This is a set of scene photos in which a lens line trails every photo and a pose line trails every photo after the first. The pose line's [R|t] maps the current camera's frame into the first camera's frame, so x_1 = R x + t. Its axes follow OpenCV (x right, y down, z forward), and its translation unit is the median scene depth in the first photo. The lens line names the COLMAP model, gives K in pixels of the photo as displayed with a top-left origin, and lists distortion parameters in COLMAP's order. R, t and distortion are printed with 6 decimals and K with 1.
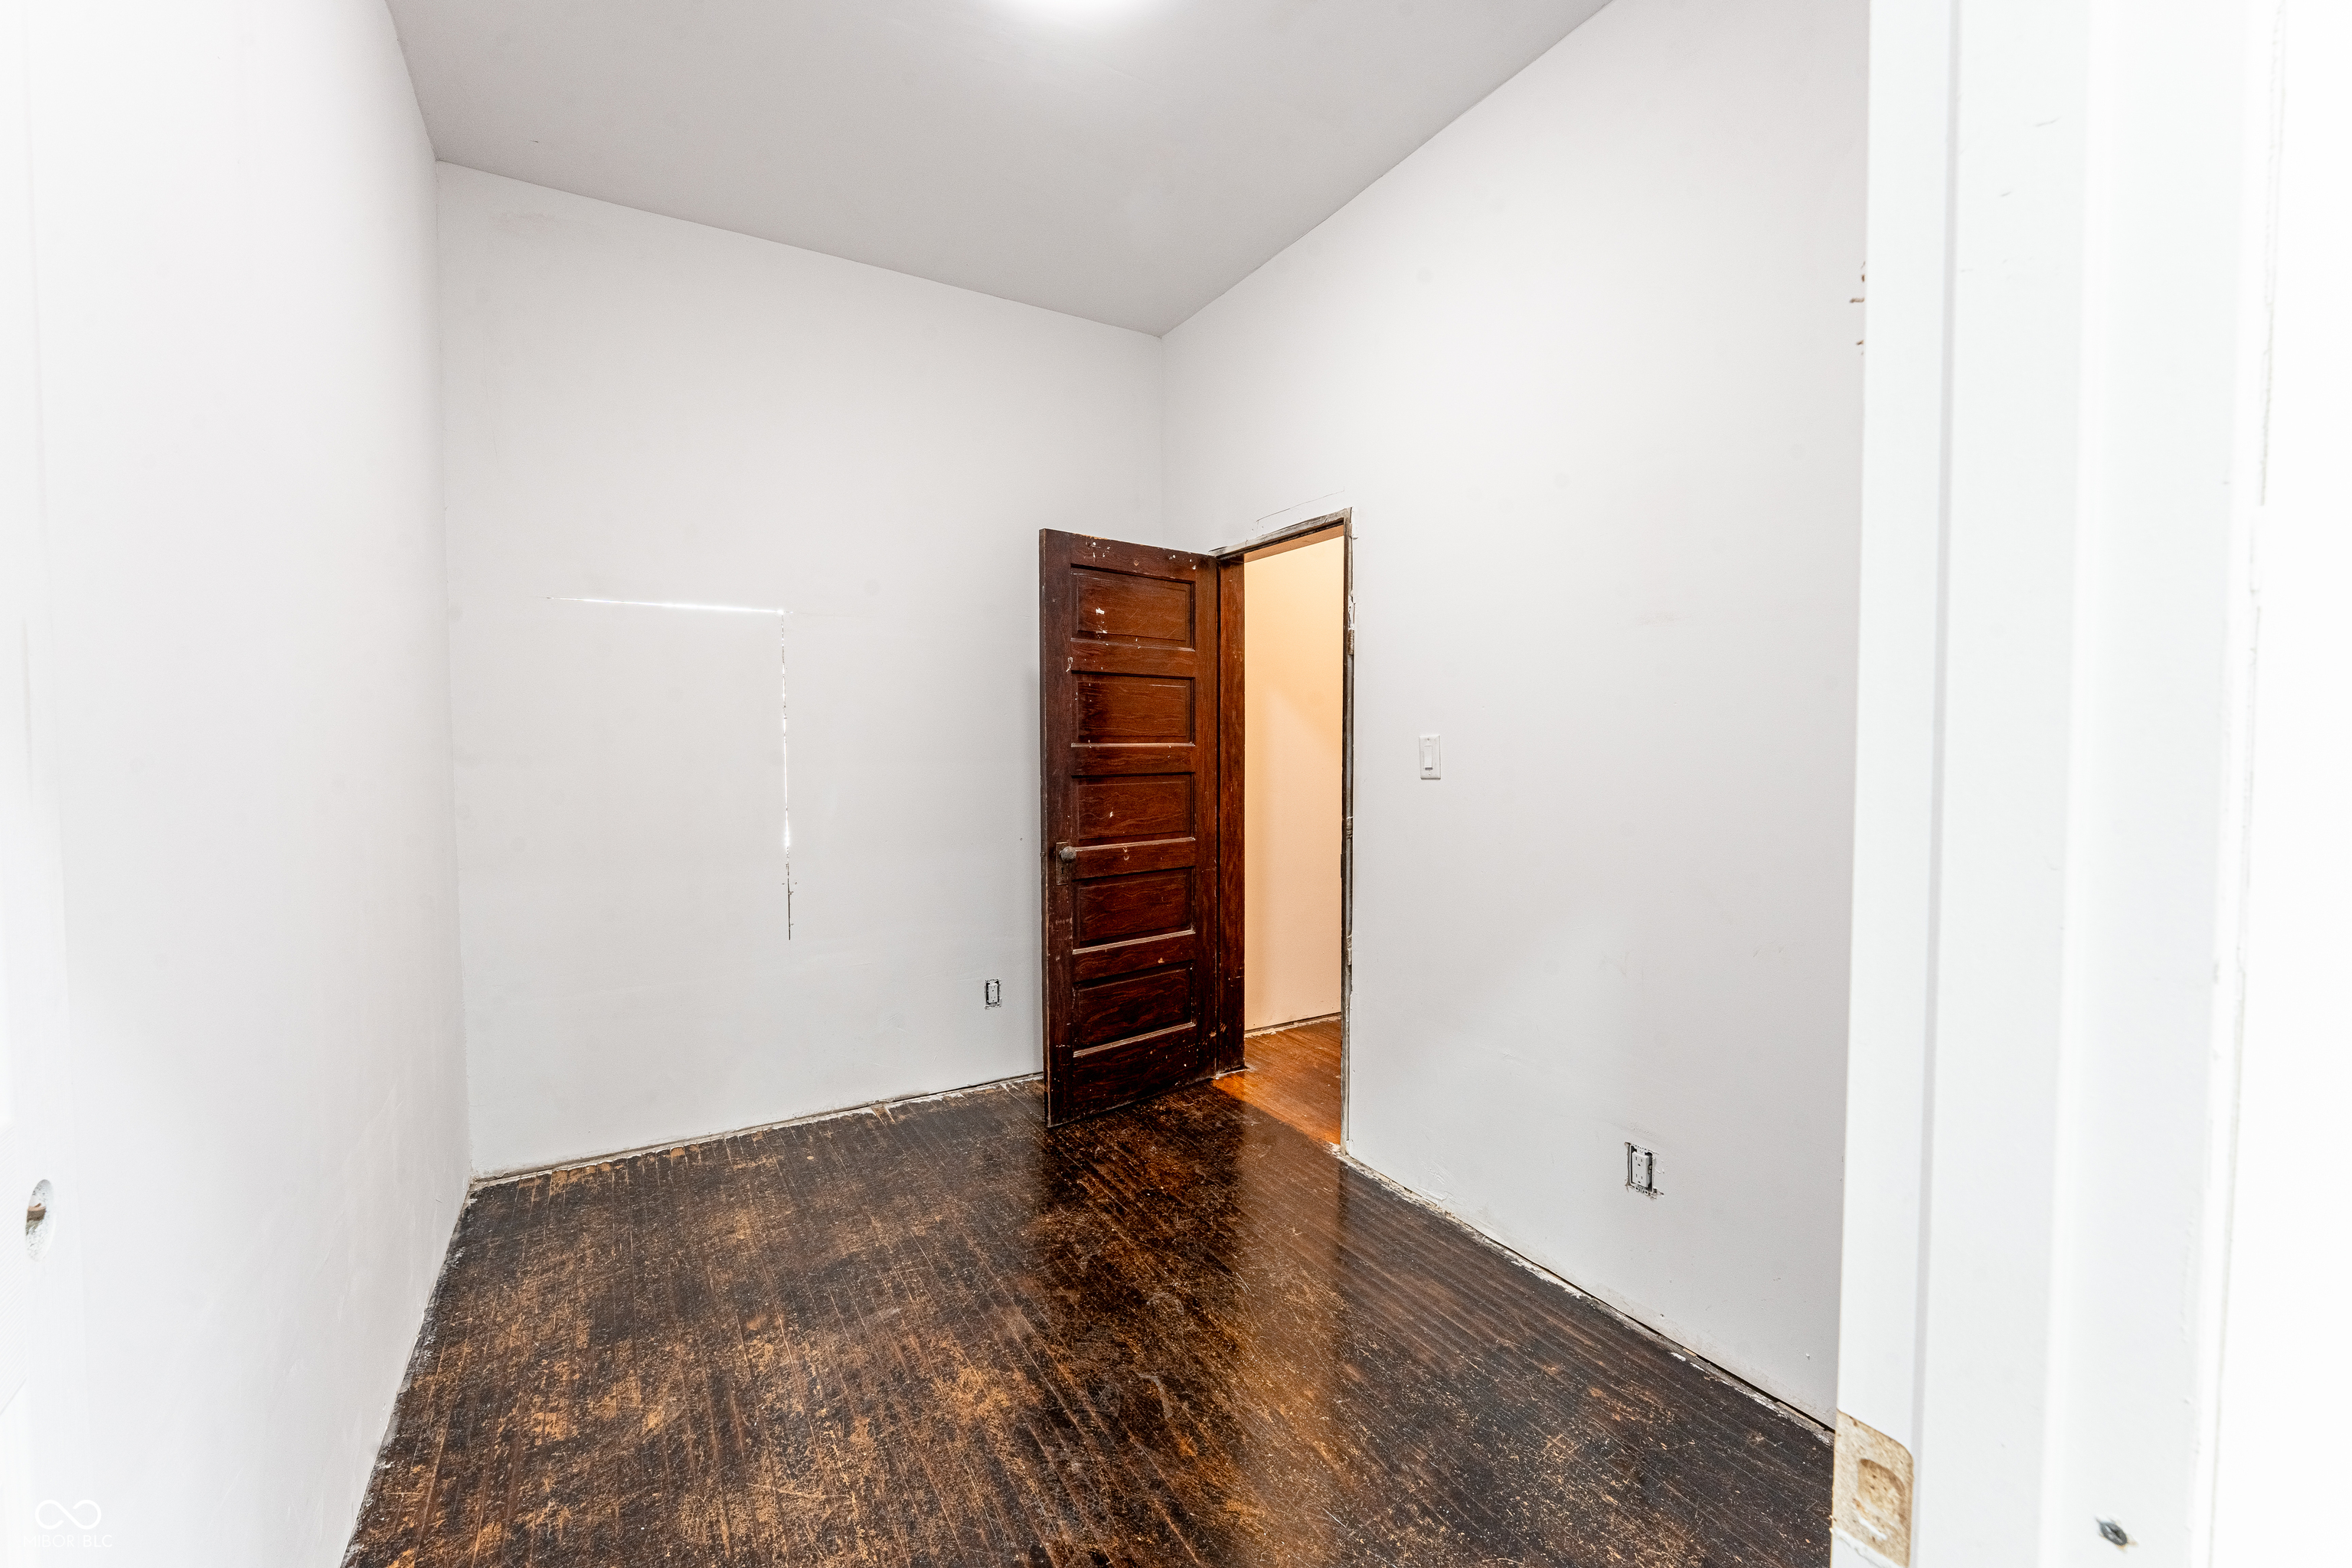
lens RADIAL K [[937.1, 0, 1171.8], [0, 937.1, 782.2], [0, 0, 1]] dist [0.000225, -0.000193]
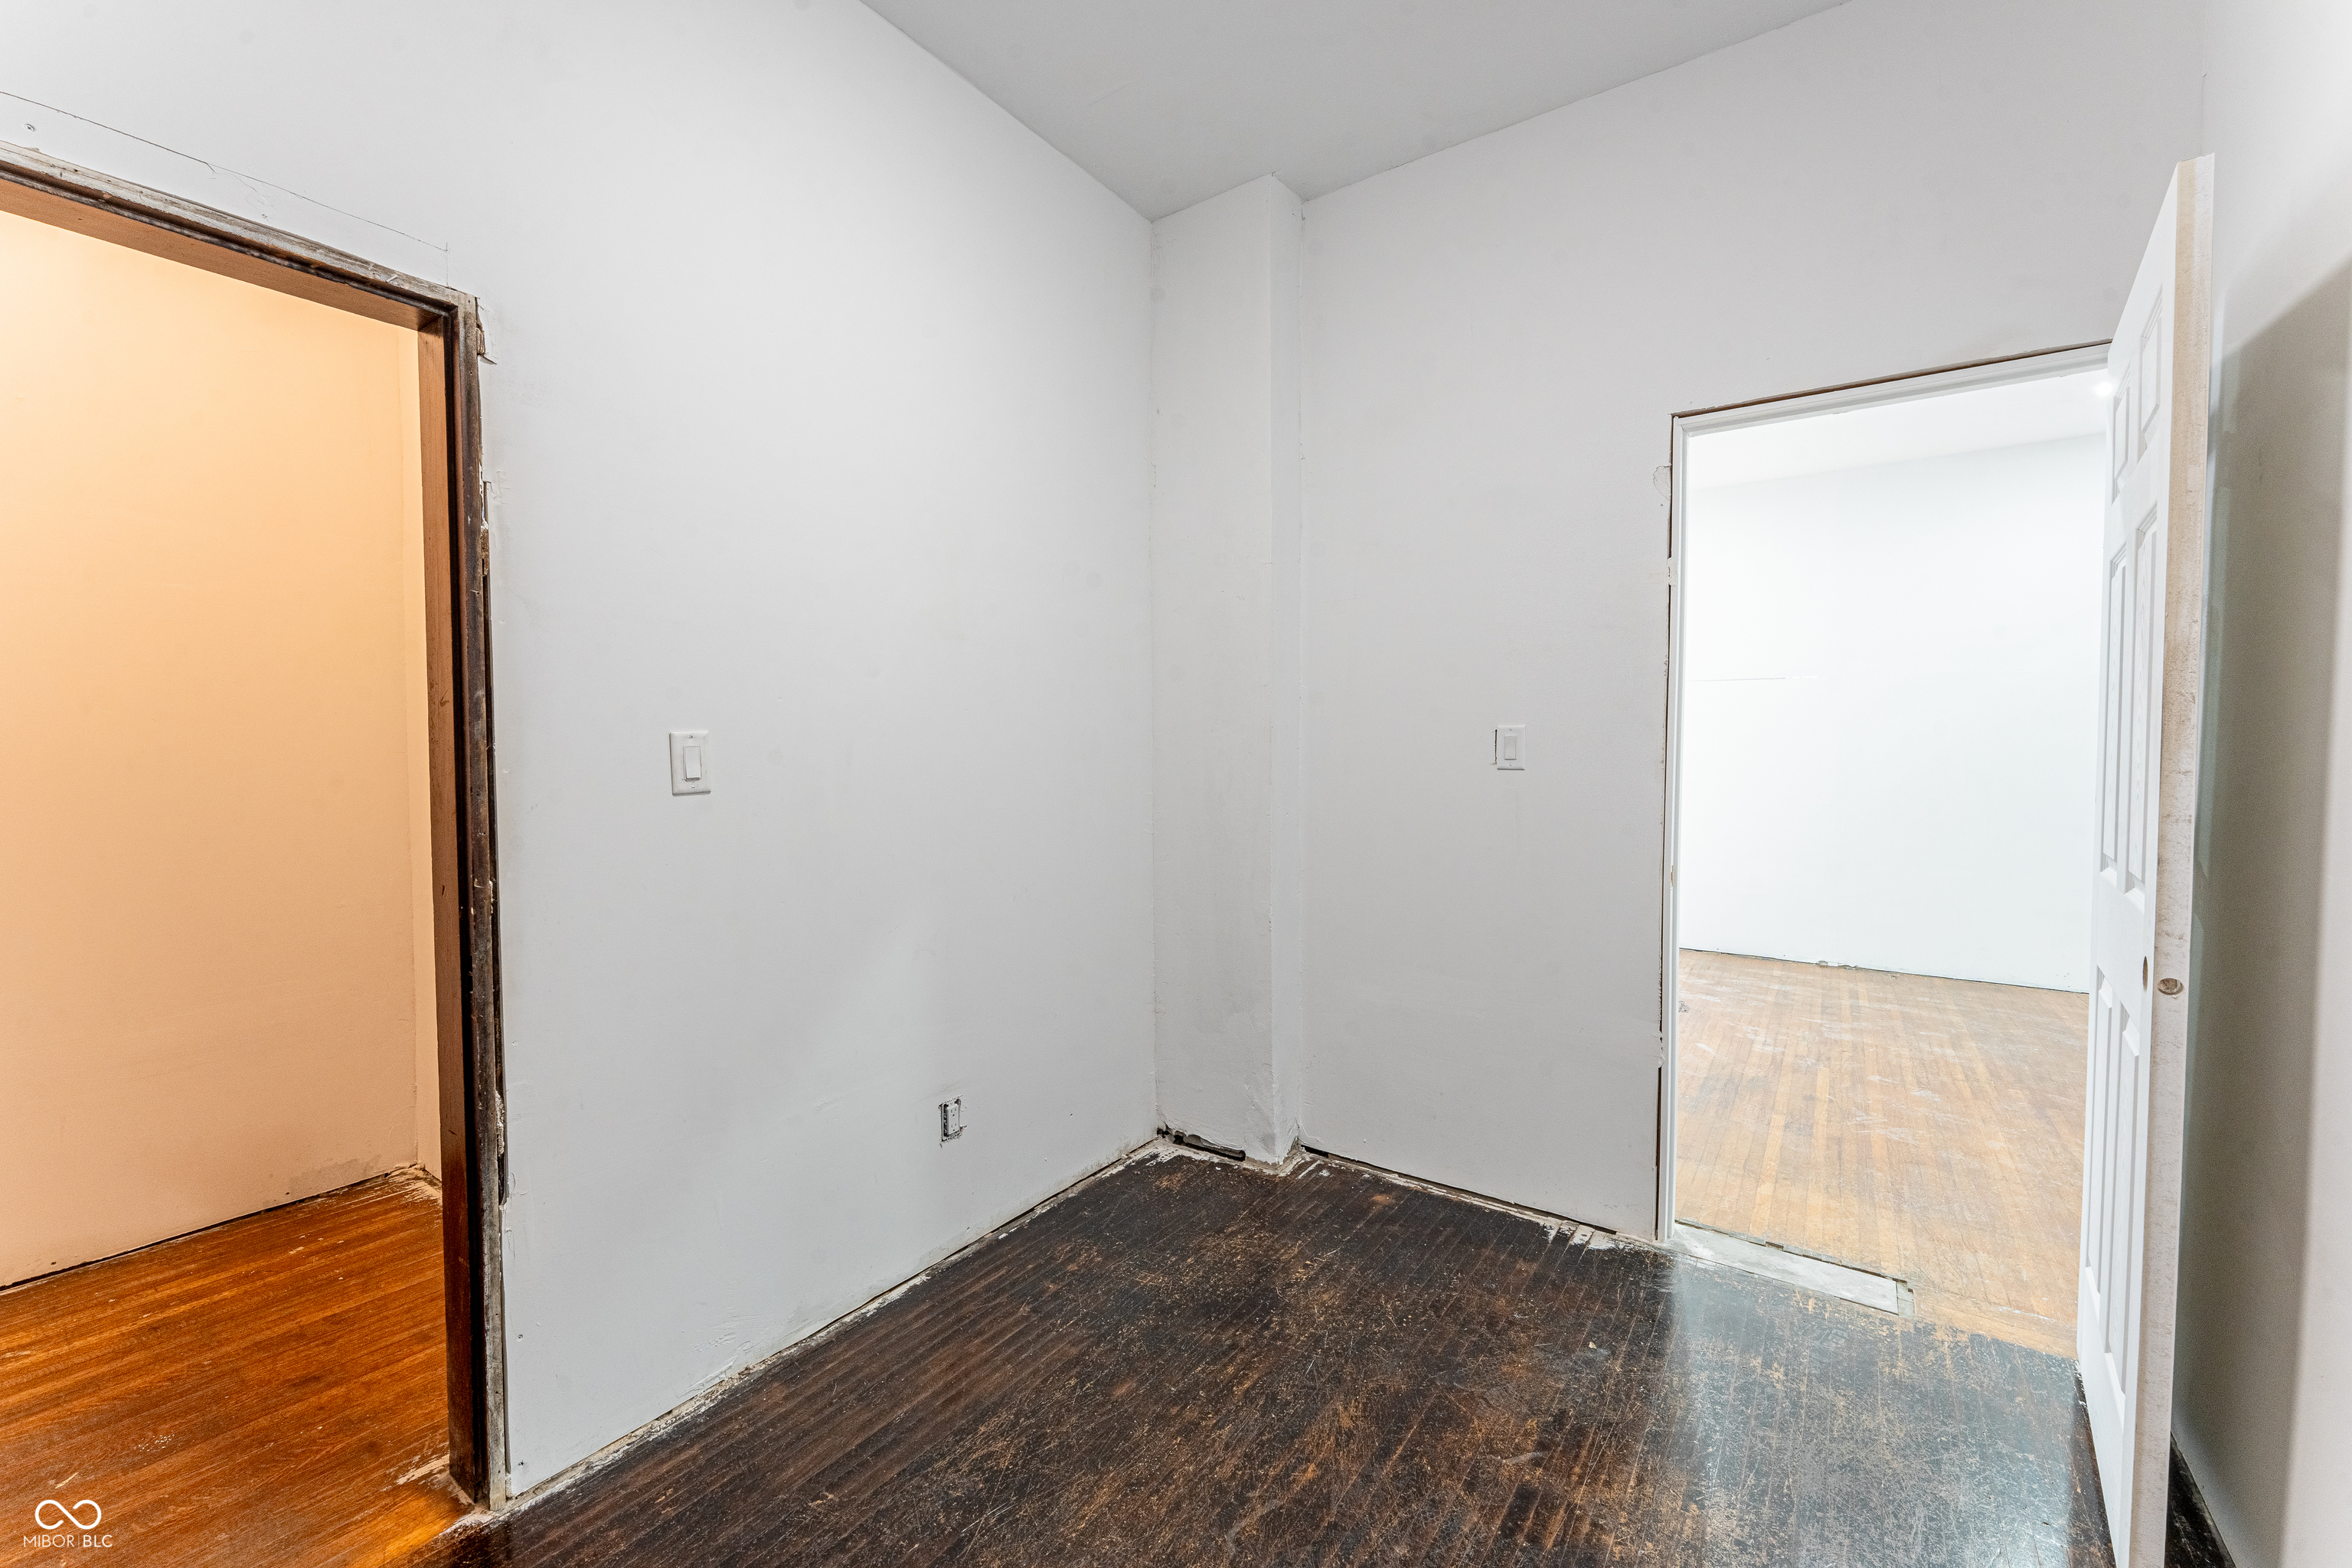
lens RADIAL K [[937.1, 0, 1176.0], [0, 937.1, 777.7], [0, 0, 1]] dist [0.000225, -0.000193]
pose [[-0.404751, -0.028801, 0.913973, -0.743204], [0.036530, 0.998197, 0.047633, -0.052044], [-0.913697, 0.052666, -0.402969, 1.387815]]
